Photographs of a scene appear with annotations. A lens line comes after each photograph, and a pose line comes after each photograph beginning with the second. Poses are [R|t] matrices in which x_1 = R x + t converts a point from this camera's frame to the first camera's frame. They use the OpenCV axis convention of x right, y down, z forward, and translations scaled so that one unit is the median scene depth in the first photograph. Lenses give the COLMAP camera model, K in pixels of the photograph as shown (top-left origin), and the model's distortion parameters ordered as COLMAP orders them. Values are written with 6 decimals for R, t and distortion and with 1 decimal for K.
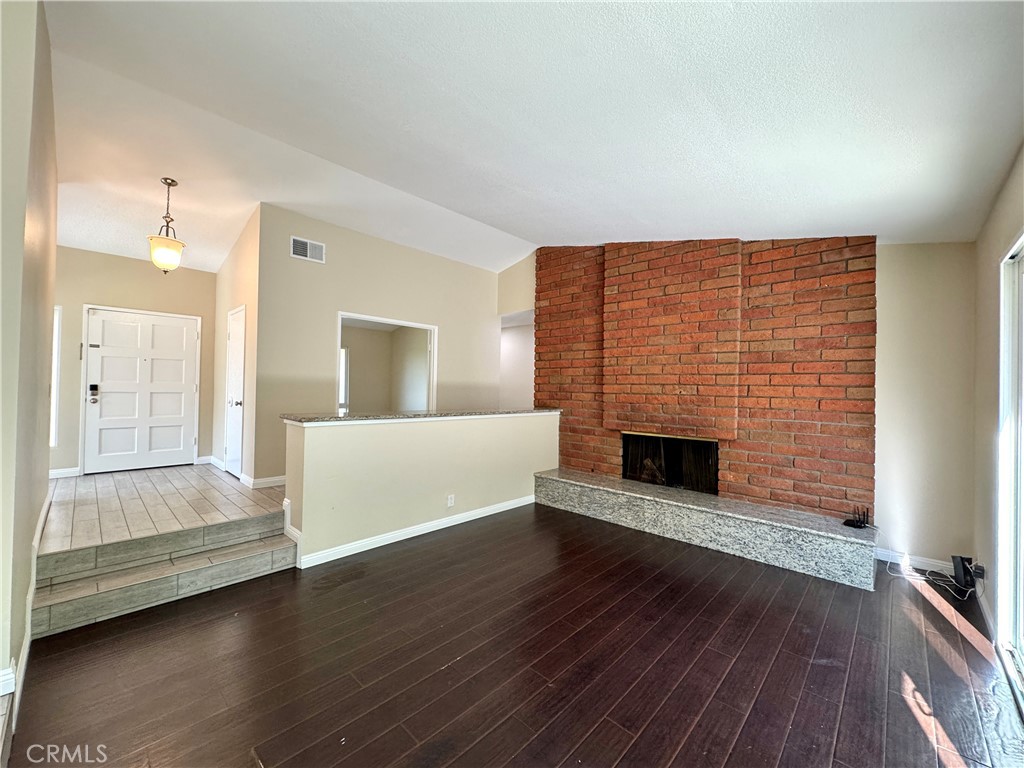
lens RADIAL K [[407.2, 0, 520.8], [0, 407.2, 388.1], [0, 0, 1]] dist [-0.004660, 0.001043]
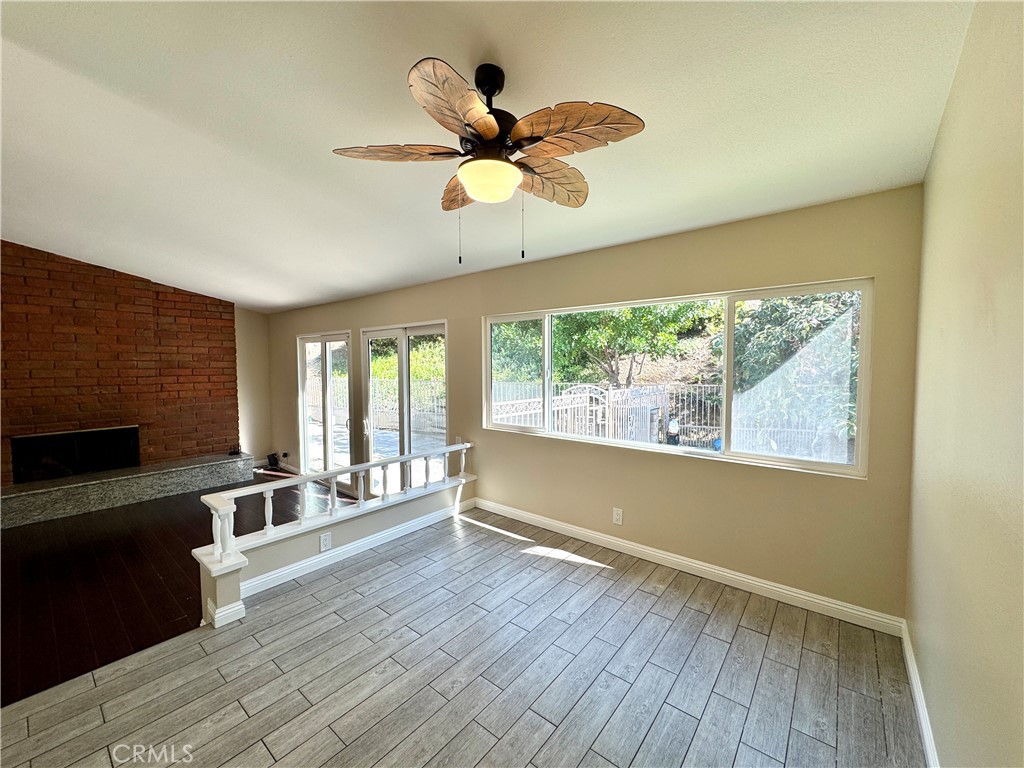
lens RADIAL K [[407.2, 0, 510.1], [0, 407.2, 380.4], [0, 0, 1]] dist [-0.004660, 0.001043]
pose [[-0.061693, -0.059217, 0.996337, -0.929516], [0.000025, 0.998238, 0.059332, -0.100844], [-0.998095, 0.003685, -0.061583, -0.149571]]
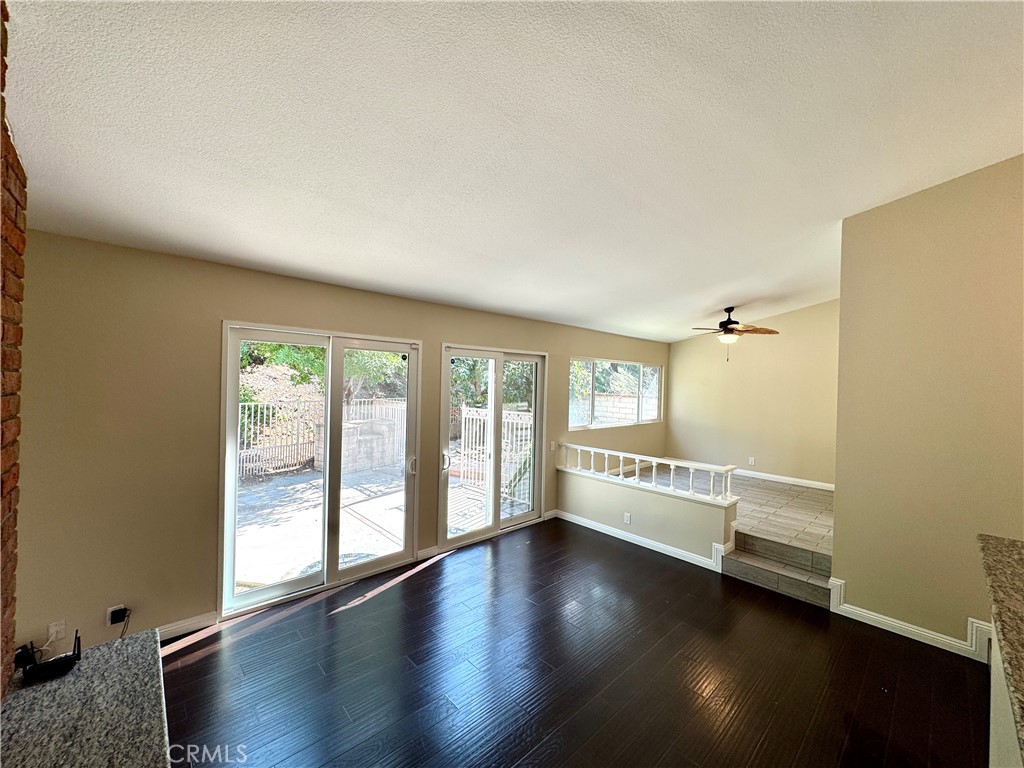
lens RADIAL K [[407.2, 0, 507.4], [0, 407.2, 381.2], [0, 0, 1]] dist [-0.004660, 0.001043]
pose [[-0.996360, -0.041281, 0.074577, 0.103203], [-0.041594, 0.999131, -0.002652, -0.091745], [-0.074403, -0.005745, -0.997212, 1.246833]]
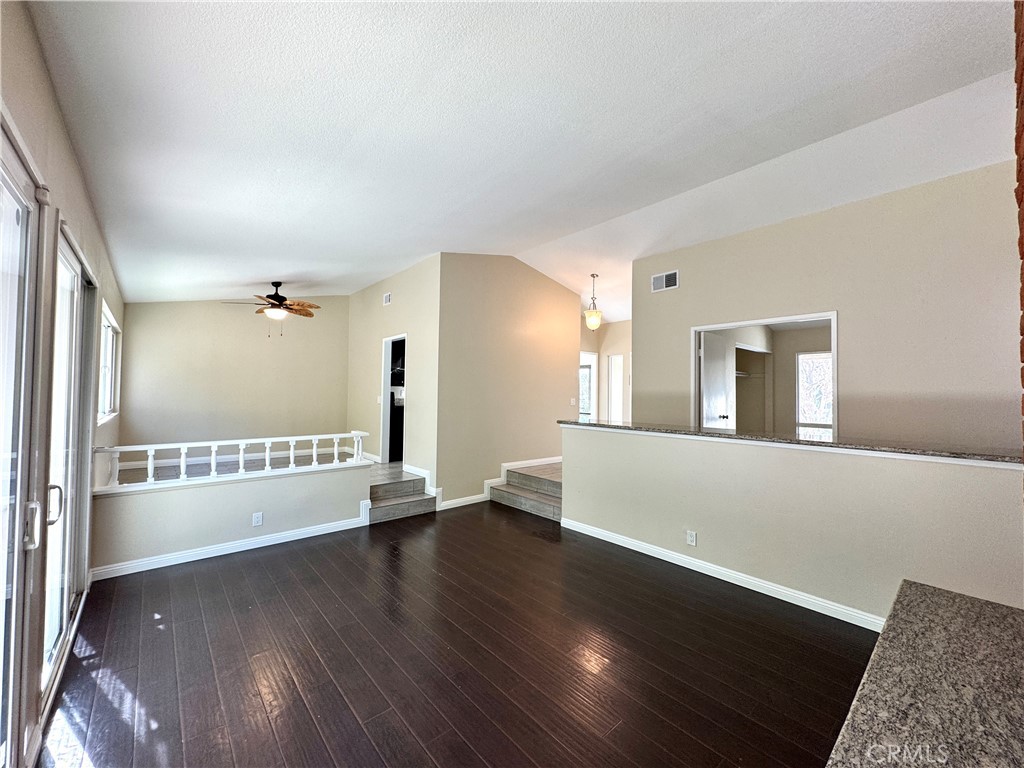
lens RADIAL K [[407.2, 0, 505.3], [0, 407.2, 384.6], [0, 0, 1]] dist [-0.004660, 0.001043]
pose [[-0.101503, -0.040353, -0.994017, 0.703532], [-0.013186, 0.999144, -0.039215, 0.004084], [0.994748, 0.009127, -0.101948, 0.715741]]
